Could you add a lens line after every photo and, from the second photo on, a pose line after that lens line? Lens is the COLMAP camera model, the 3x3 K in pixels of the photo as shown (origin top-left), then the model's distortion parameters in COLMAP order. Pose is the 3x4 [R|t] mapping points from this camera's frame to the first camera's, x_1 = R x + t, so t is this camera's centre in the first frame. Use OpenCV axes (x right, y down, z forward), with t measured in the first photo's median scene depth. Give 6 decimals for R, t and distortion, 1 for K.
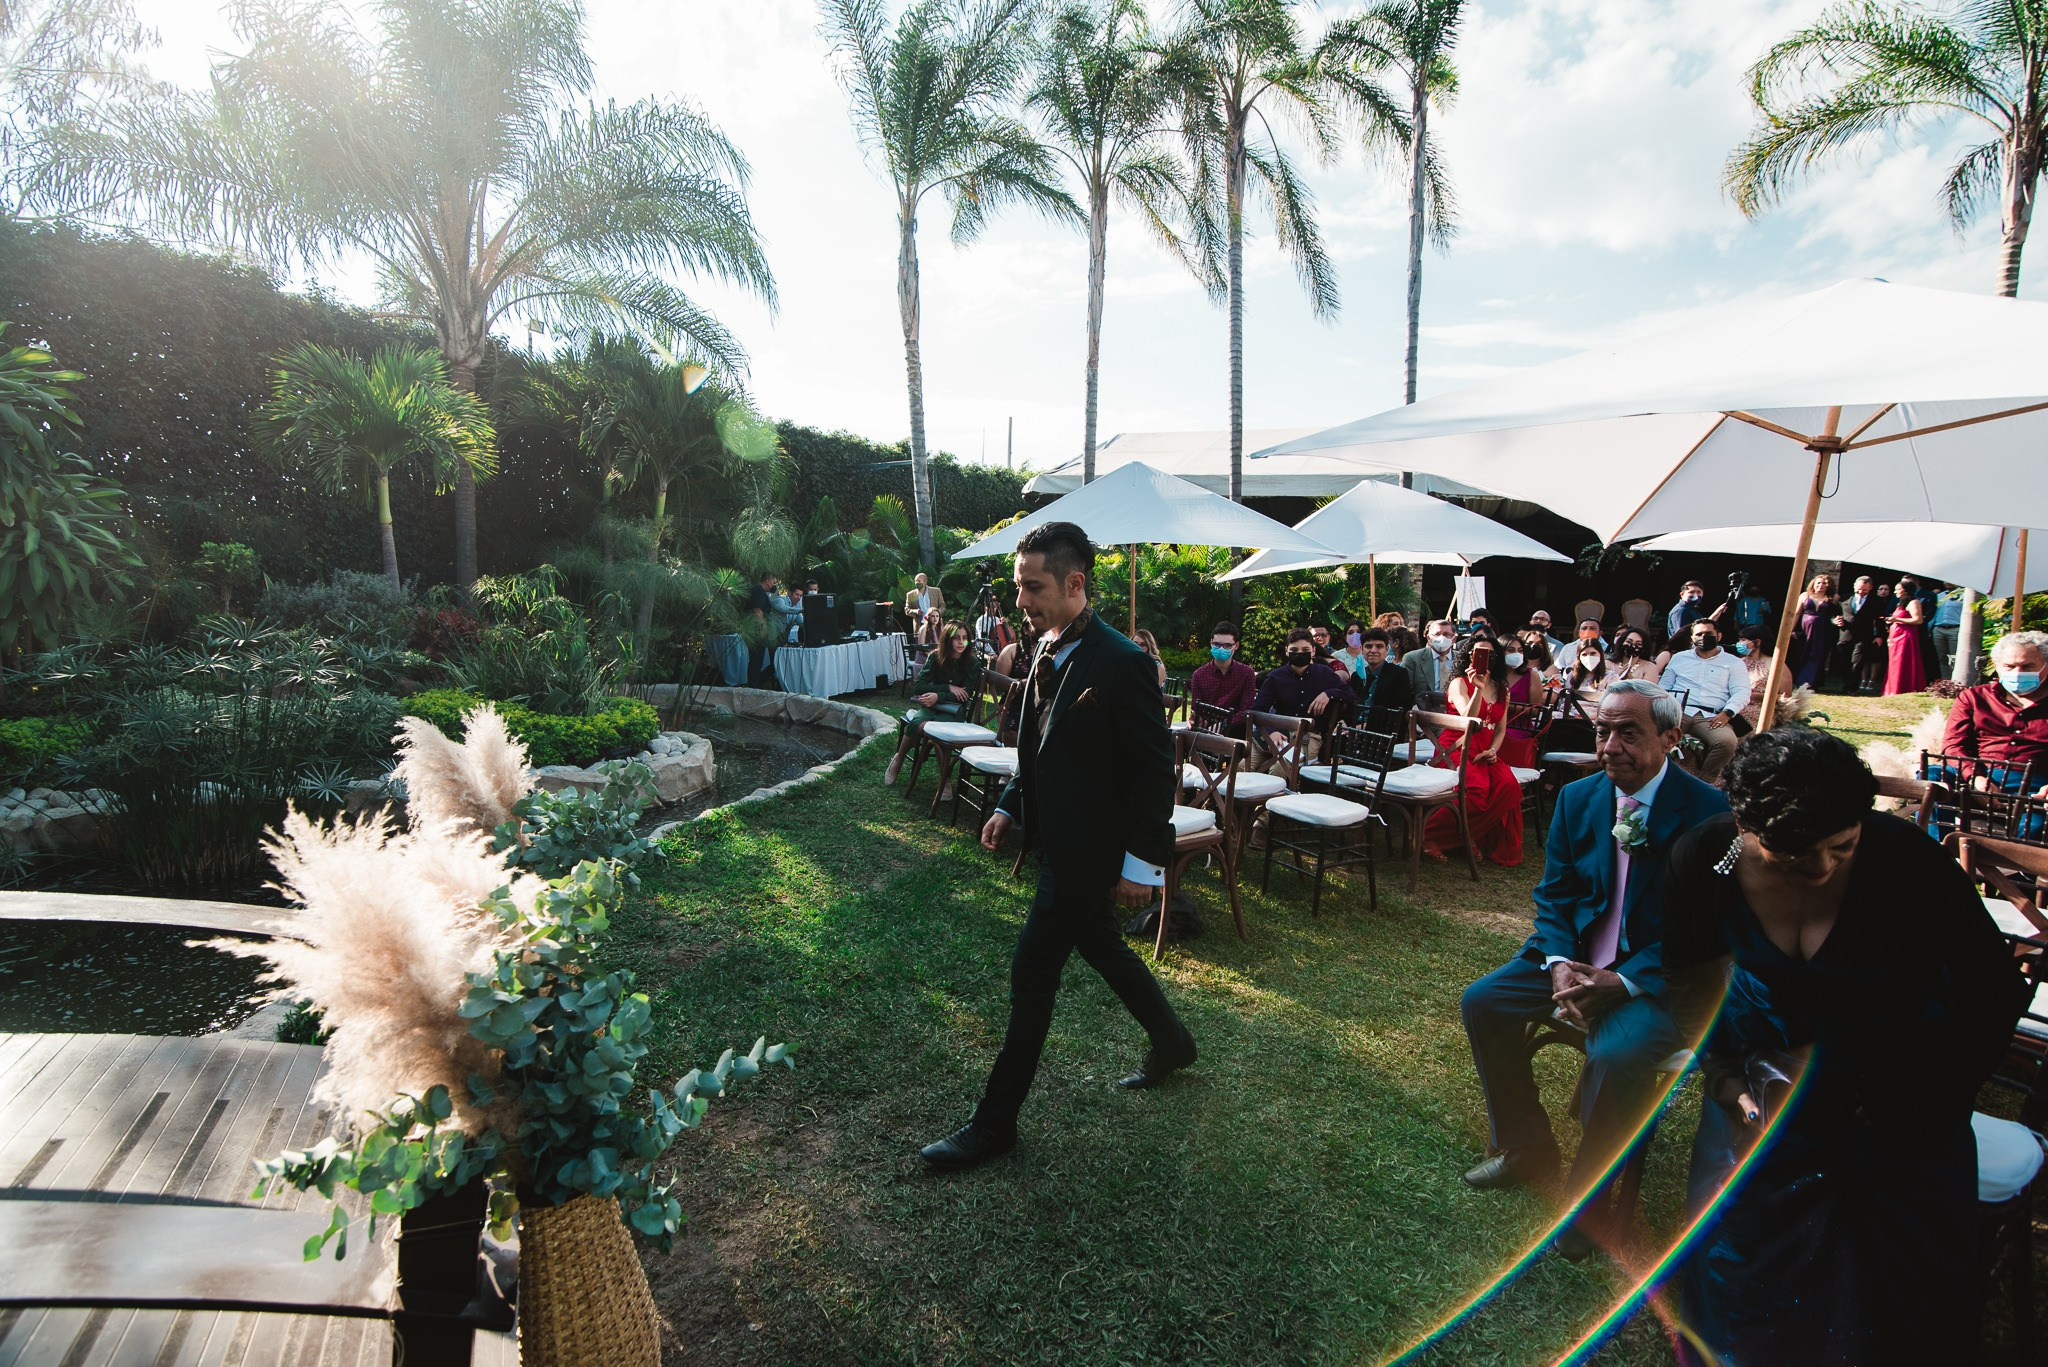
lens RADIAL K [[933.7, 0, 1018.6], [0, 933.7, 701.7], [0, 0, 1]] dist [-0.020430, 0.002064]
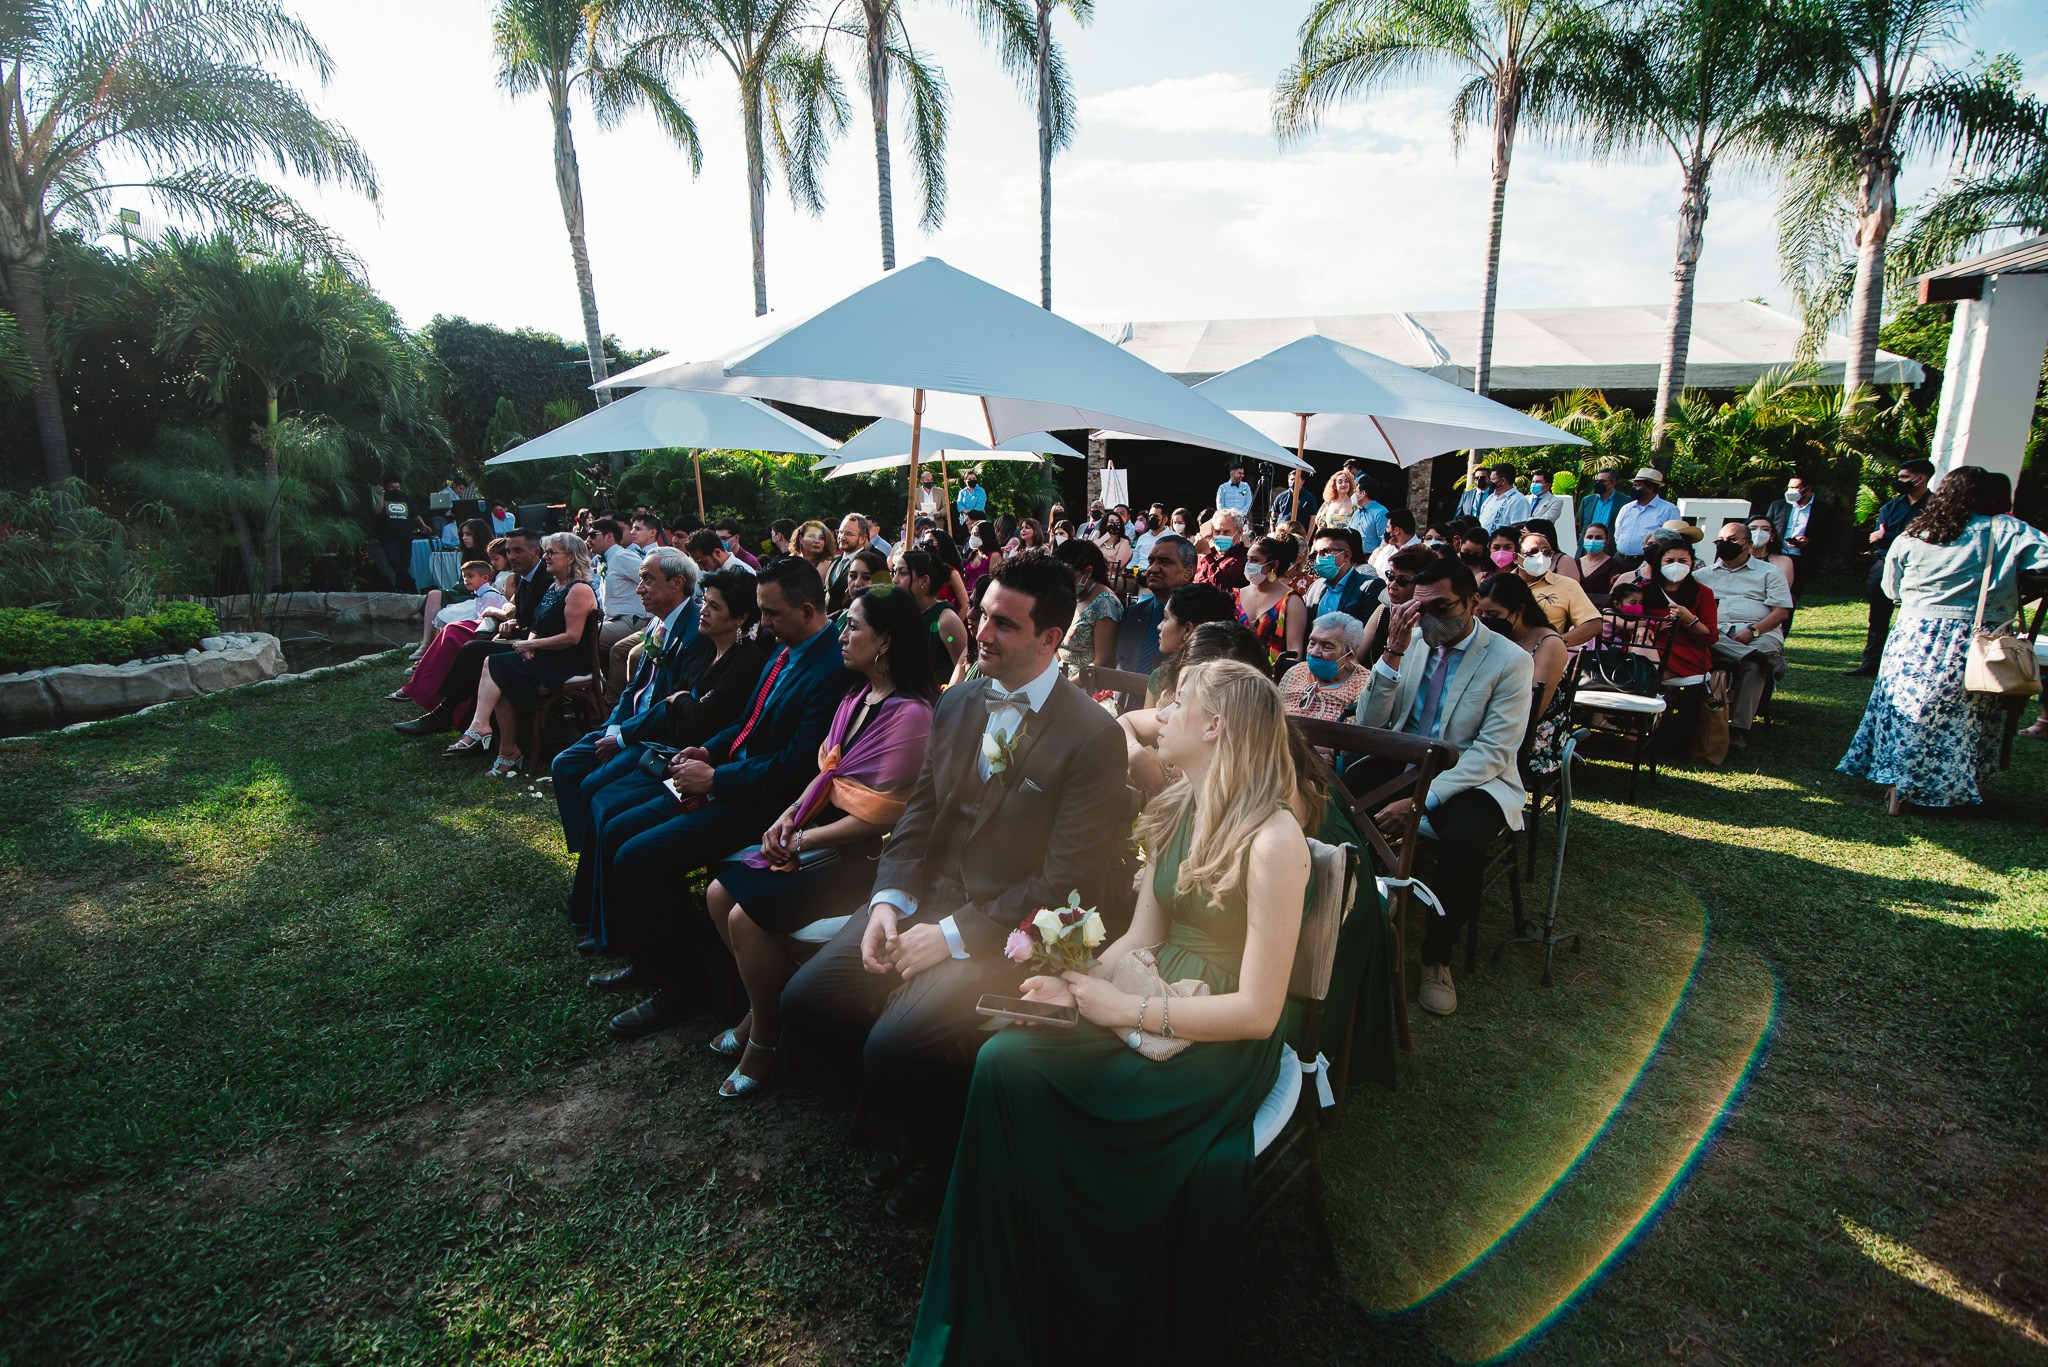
lens RADIAL K [[933.7, 0, 1020.1], [0, 933.7, 699.9], [0, 0, 1]] dist [-0.020430, 0.002064]
pose [[0.983474, -0.056463, 0.172020, 0.225211], [0.037944, 0.993306, 0.109105, 0.019219], [-0.177029, -0.100775, 0.979033, -0.146161]]
